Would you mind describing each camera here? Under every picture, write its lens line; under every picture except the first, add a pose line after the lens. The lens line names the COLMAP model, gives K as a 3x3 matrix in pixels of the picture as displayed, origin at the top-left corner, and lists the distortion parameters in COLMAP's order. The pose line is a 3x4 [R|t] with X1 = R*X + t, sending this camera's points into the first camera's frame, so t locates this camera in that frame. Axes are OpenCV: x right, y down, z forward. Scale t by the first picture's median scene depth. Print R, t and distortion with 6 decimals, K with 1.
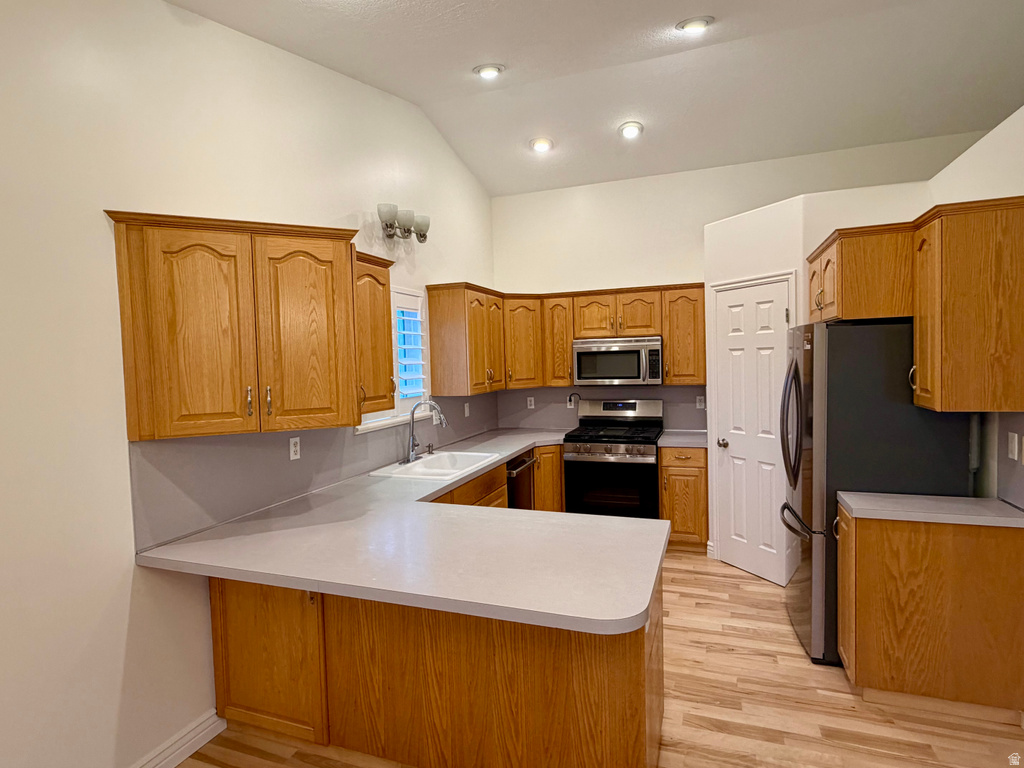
lens RADIAL K [[551.9, 0, 510.5], [0, 551.9, 385.8], [0, 0, 1]] dist [0.004034, -0.000720]
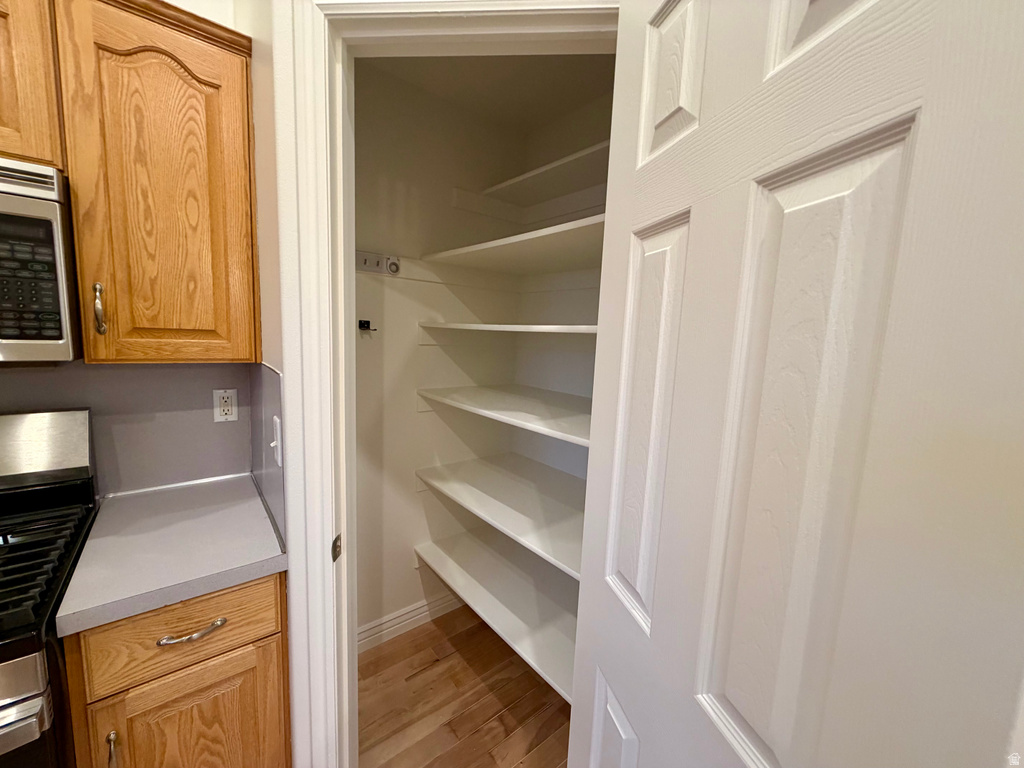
lens RADIAL K [[407.7, 0, 506.9], [0, 407.7, 383.1], [0, 0, 1]] dist [-0.002403, 0.000581]
pose [[0.514656, -0.054022, 0.855693, 0.220460], [-0.013189, 0.997396, 0.070901, -0.009012], [-0.857295, -0.047775, 0.512604, 0.747872]]
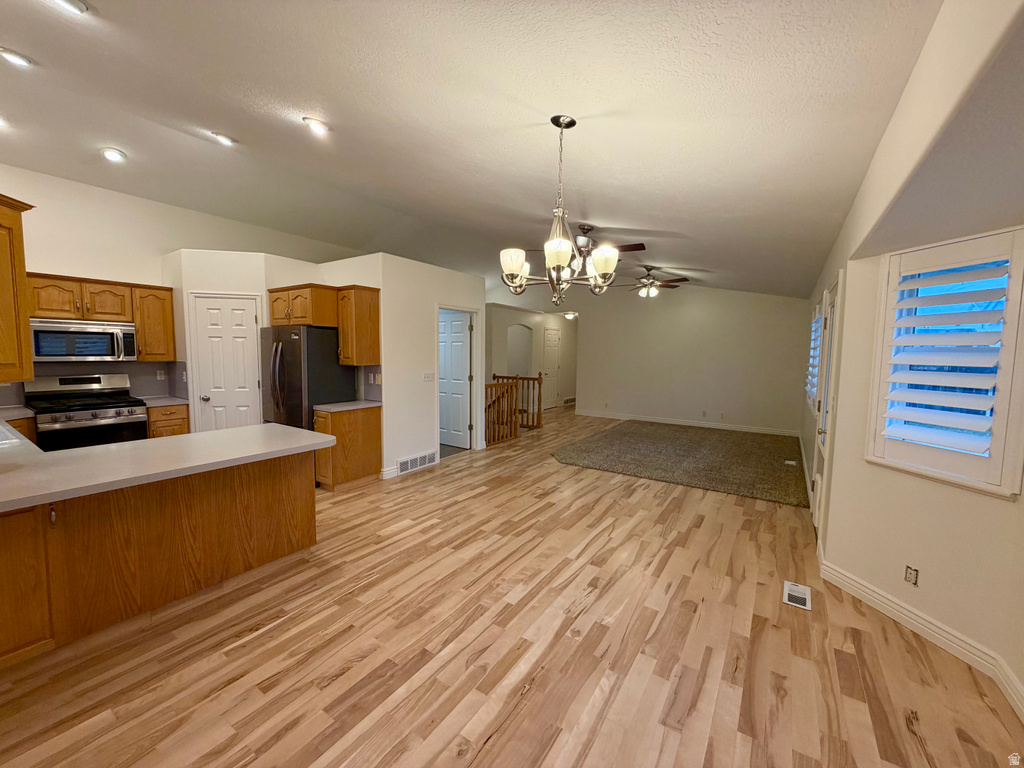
lens RADIAL K [[407.7, 0, 507.8], [0, 407.7, 386.5], [0, 0, 1]] dist [-0.002403, 0.000581]
pose [[0.242720, -0.051017, 0.968754, -0.452761], [0.027576, 0.998575, 0.045679, 0.038971], [-0.969704, 0.015627, 0.243781, -0.071107]]
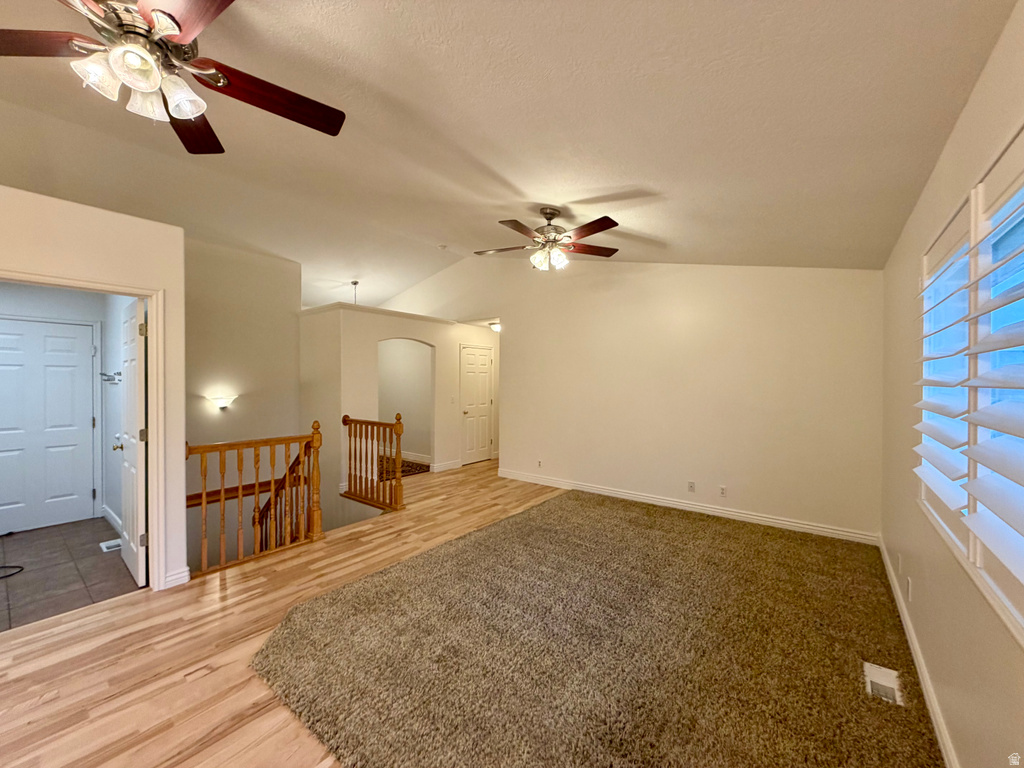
lens RADIAL K [[407.7, 0, 509.5], [0, 407.7, 385.2], [0, 0, 1]] dist [-0.002403, 0.000581]
pose [[0.308554, 0.020003, 0.950997, 0.395943], [0.034219, 0.998898, -0.032113, 0.032042], [-0.950591, 0.042451, 0.307529, -0.364718]]
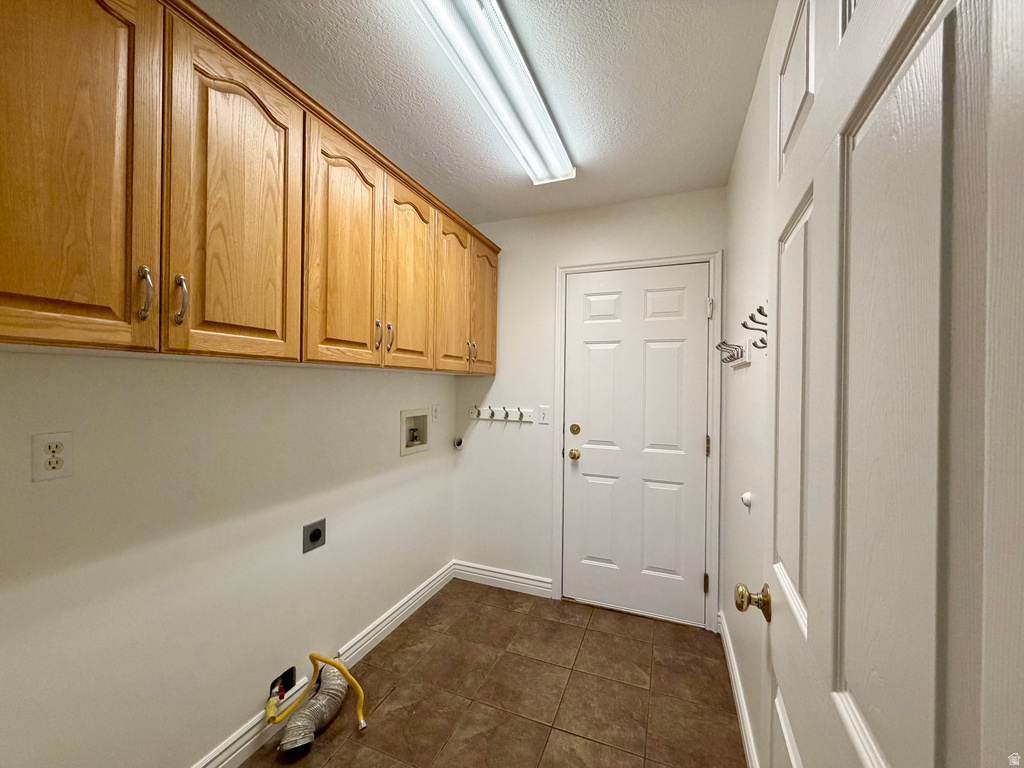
lens RADIAL K [[407.7, 0, 512.3], [0, 407.7, 383.5], [0, 0, 1]] dist [-0.002403, 0.000581]
pose [[0.998947, 0.039258, -0.023750, 0.772055], [-0.040395, 0.997960, -0.049429, 0.013697], [0.021761, 0.050336, 0.998495, 0.348791]]
